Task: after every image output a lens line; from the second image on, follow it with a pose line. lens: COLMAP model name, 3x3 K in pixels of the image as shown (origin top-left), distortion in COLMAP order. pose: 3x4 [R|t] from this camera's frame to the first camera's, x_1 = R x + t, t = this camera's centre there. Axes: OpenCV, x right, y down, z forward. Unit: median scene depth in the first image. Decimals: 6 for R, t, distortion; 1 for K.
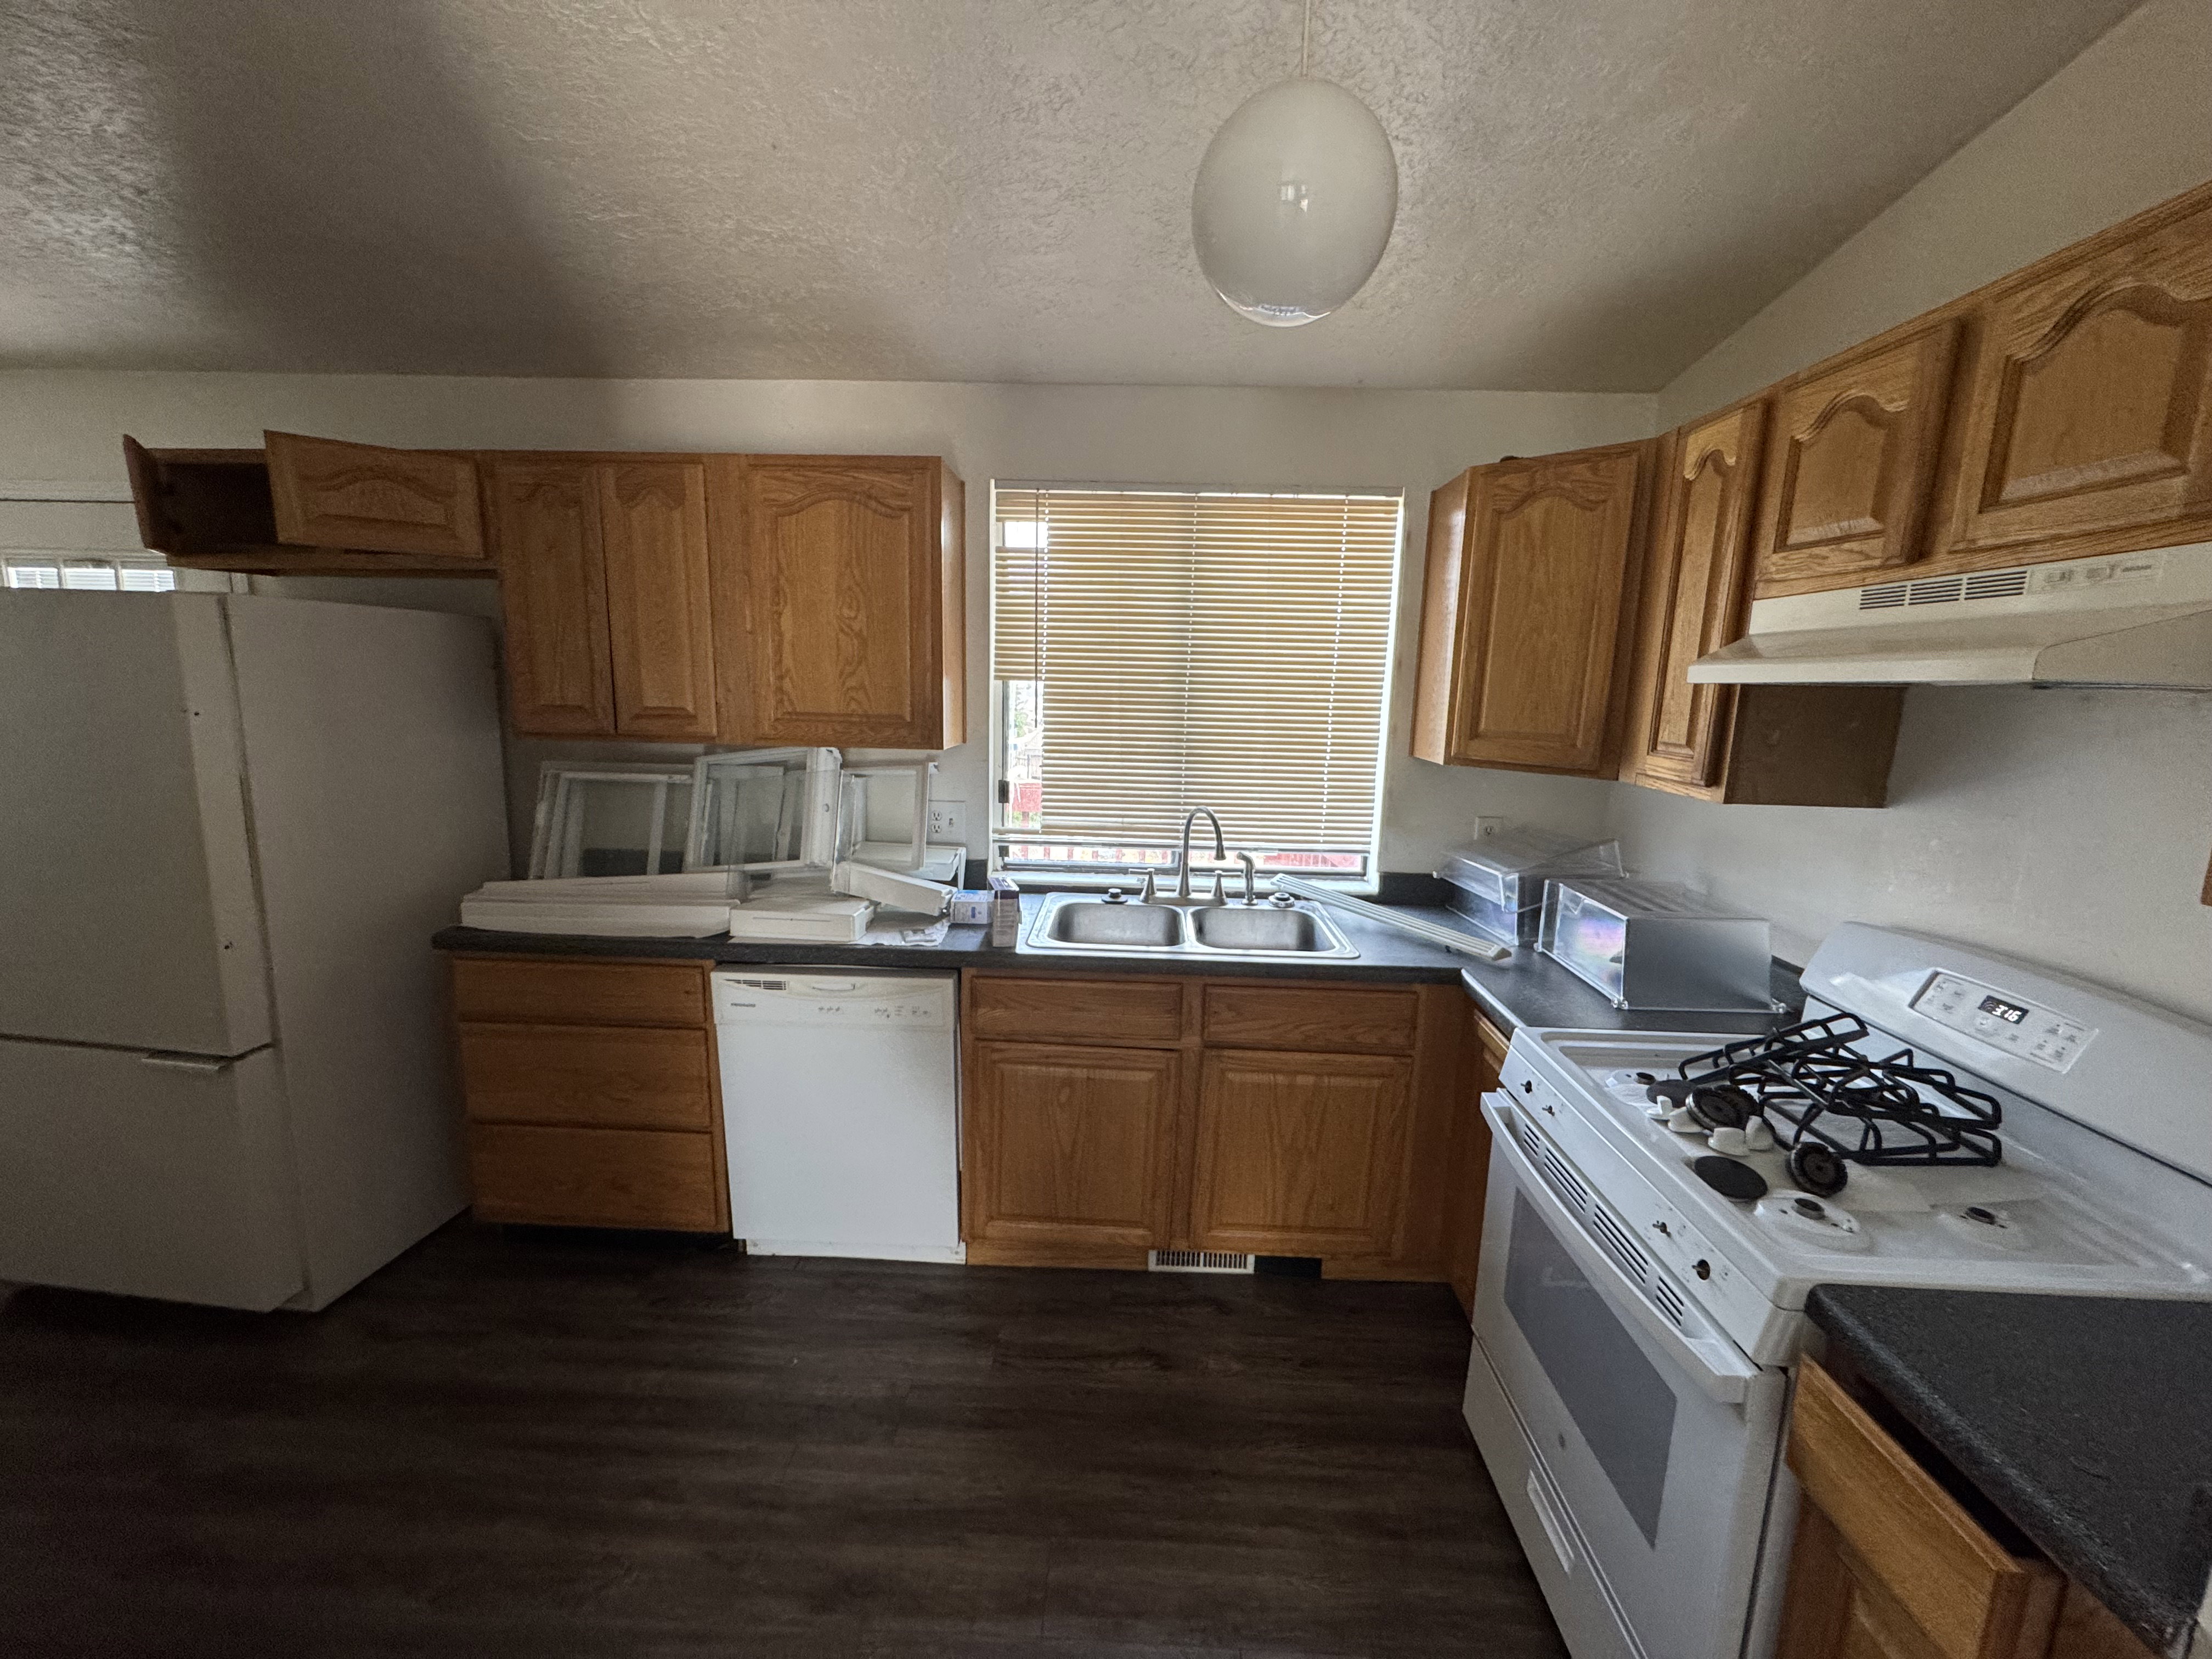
lens RADIAL K [[883.4, 0, 1089.6], [0, 883.4, 826.7], [0, 0, 1]] dist [-0.003655, 0.000527]
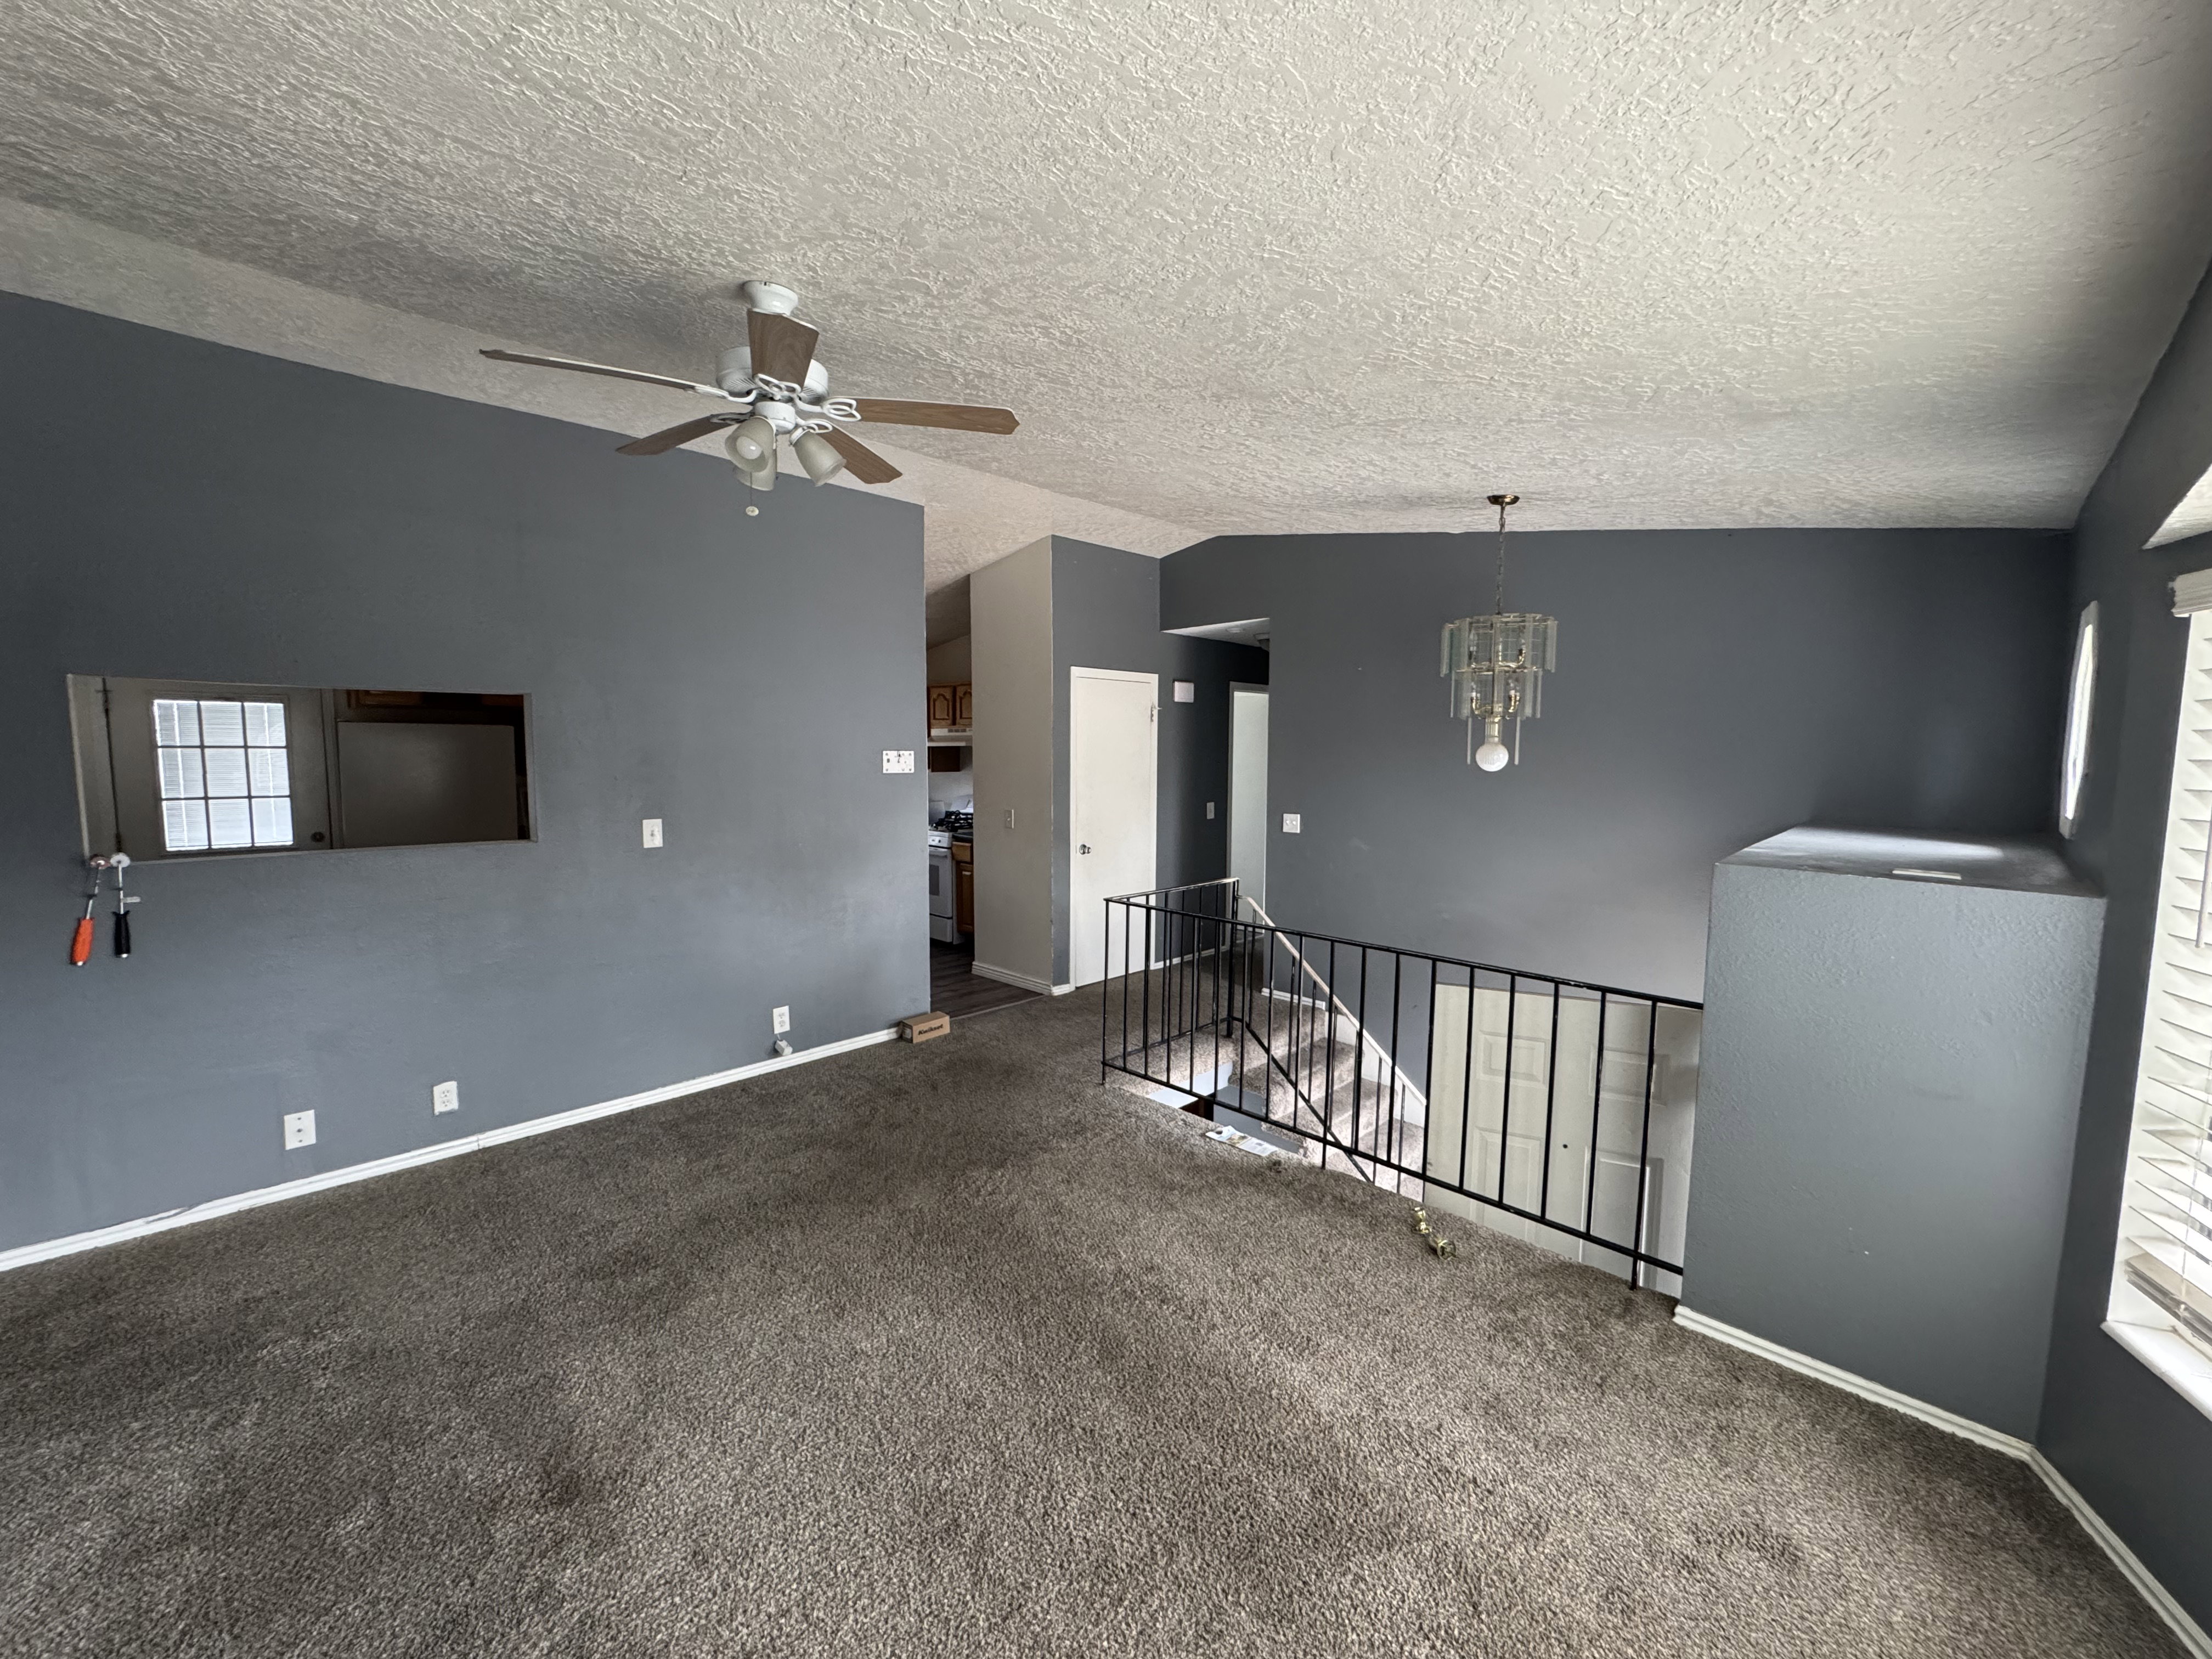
lens RADIAL K [[883.4, 0, 1107.2], [0, 883.4, 827.5], [0, 0, 1]] dist [-0.003655, 0.000527]
pose [[0.658476, -0.088264, 0.747408, -1.672941], [0.137427, 0.990503, -0.004103, 0.317288], [-0.739948, 0.105416, 0.664353, -2.112725]]
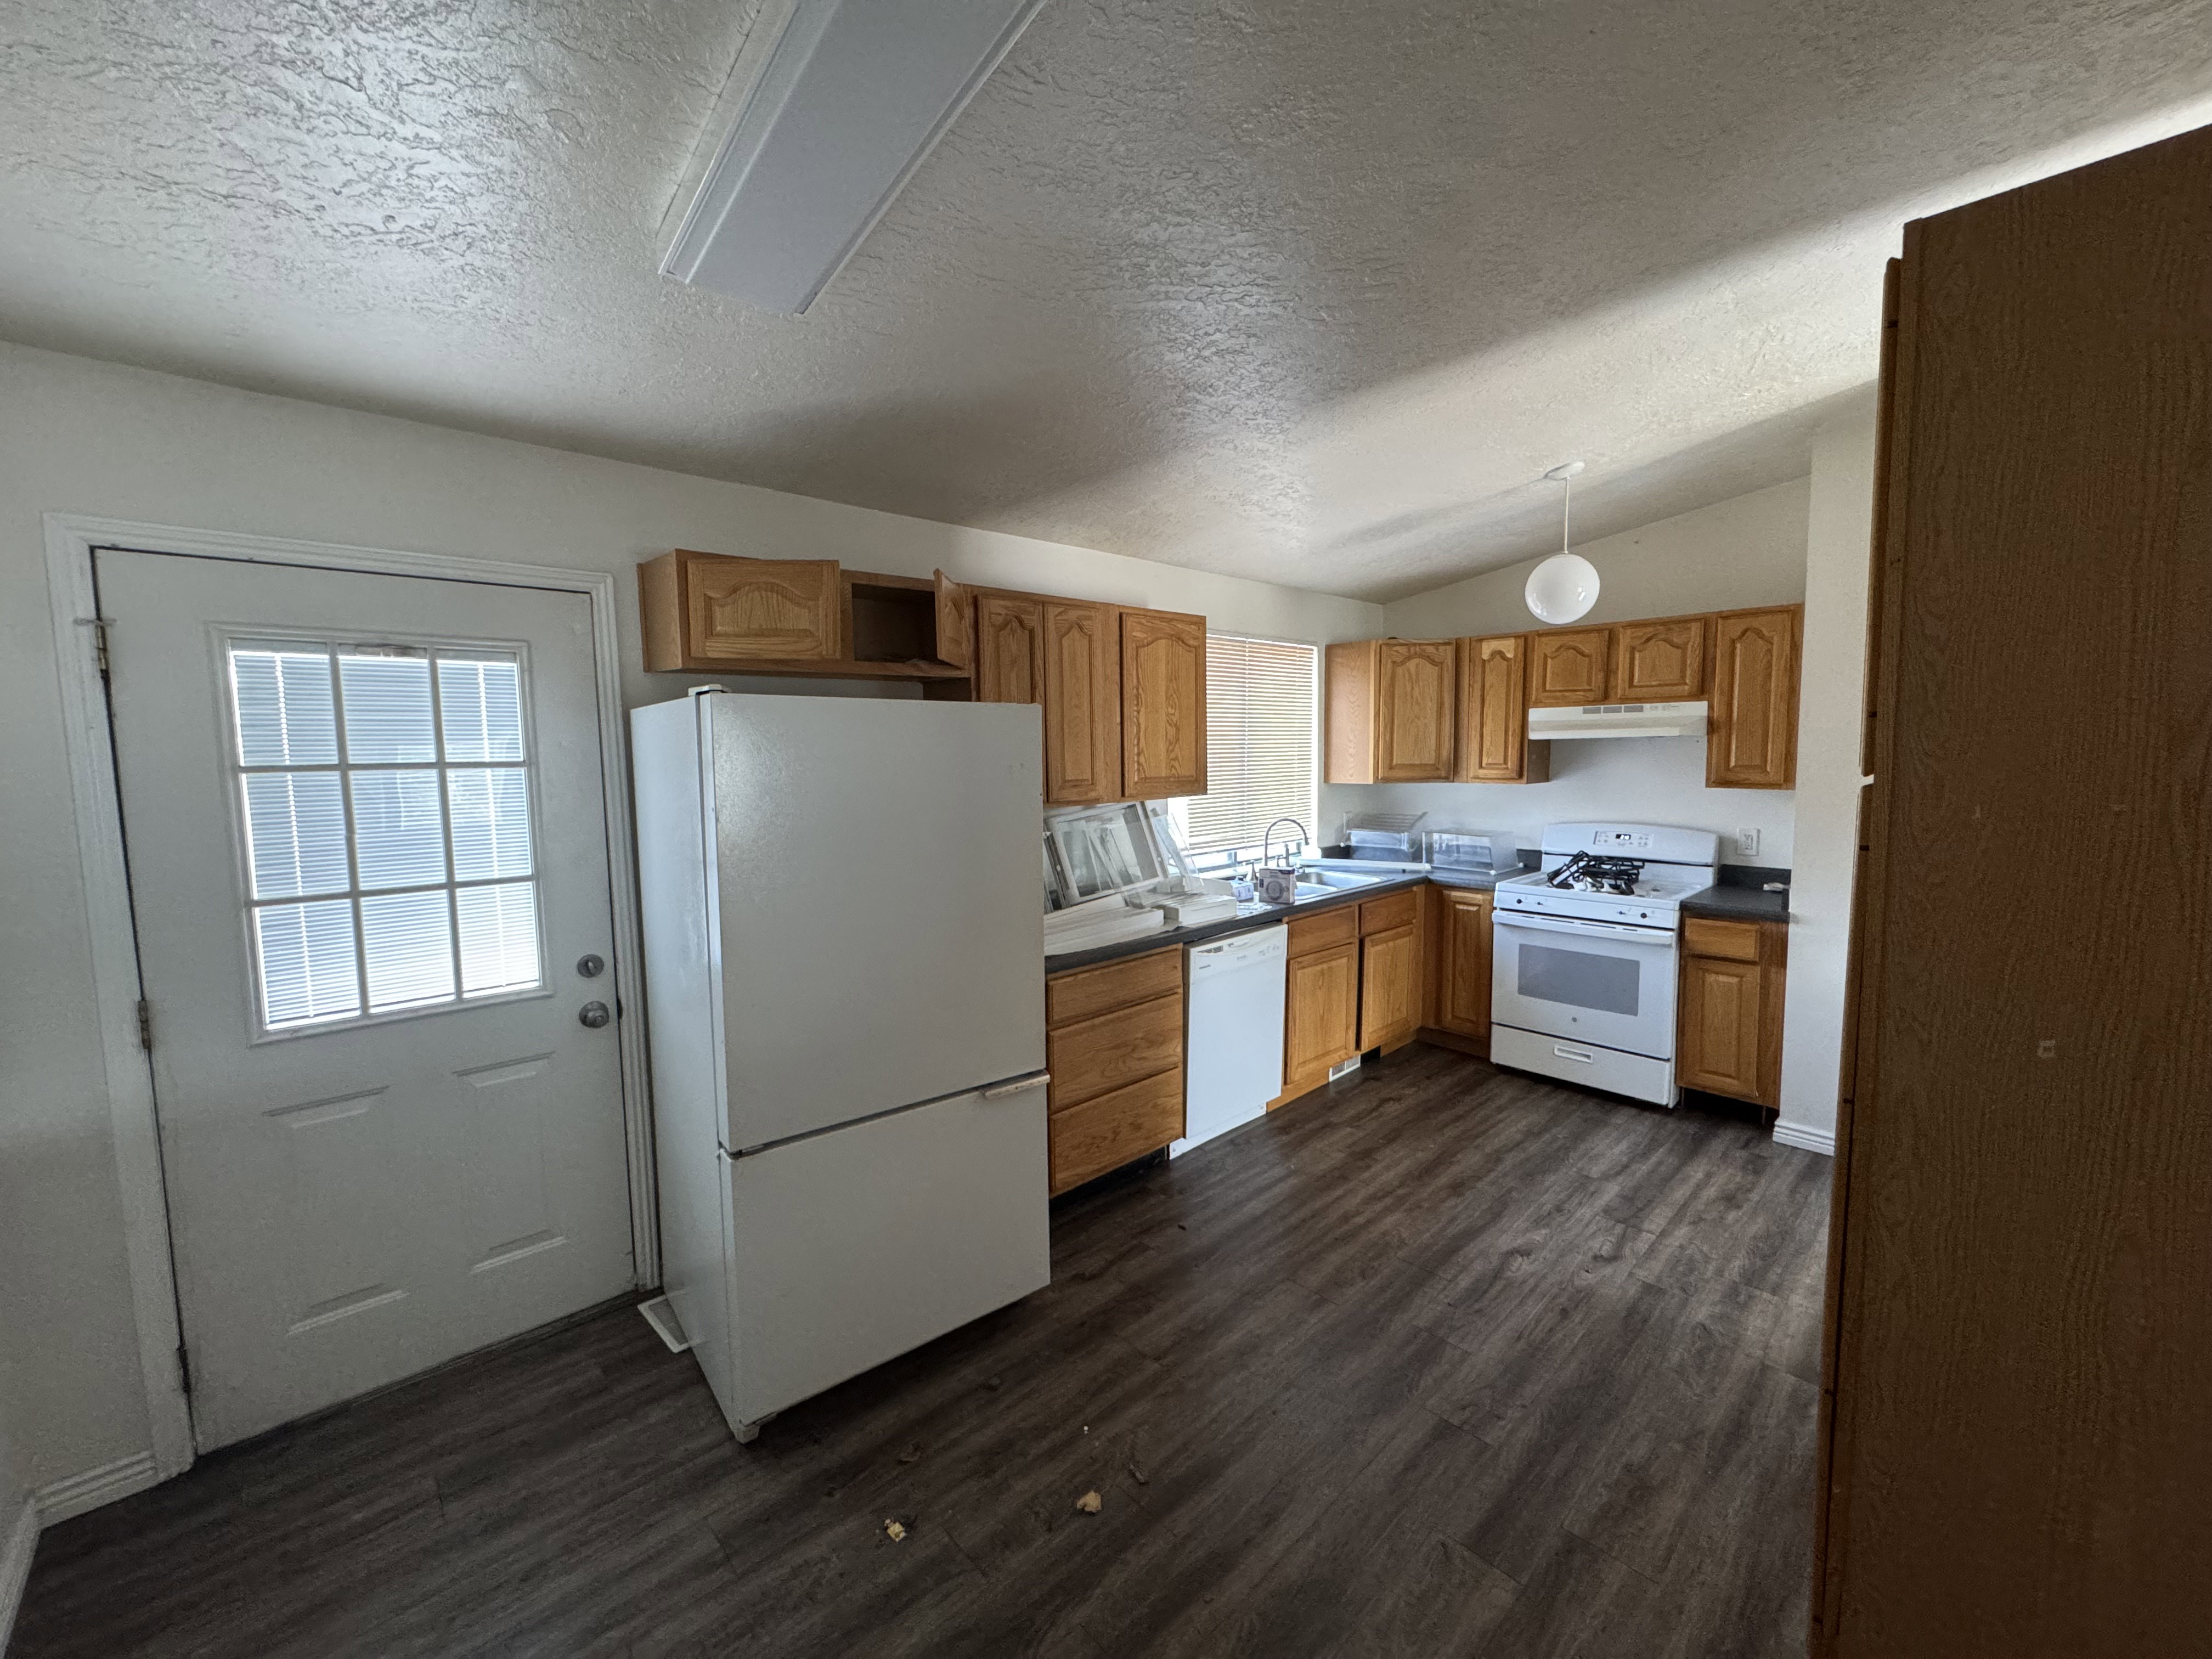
lens RADIAL K [[883.4, 0, 1115.8], [0, 883.4, 828.1], [0, 0, 1]] dist [-0.003655, 0.000527]
pose [[0.703984, -0.100045, 0.703135, -1.575668], [0.149267, 0.988758, -0.008763, -0.045051], [-0.694353, 0.111124, 0.711003, -0.003032]]
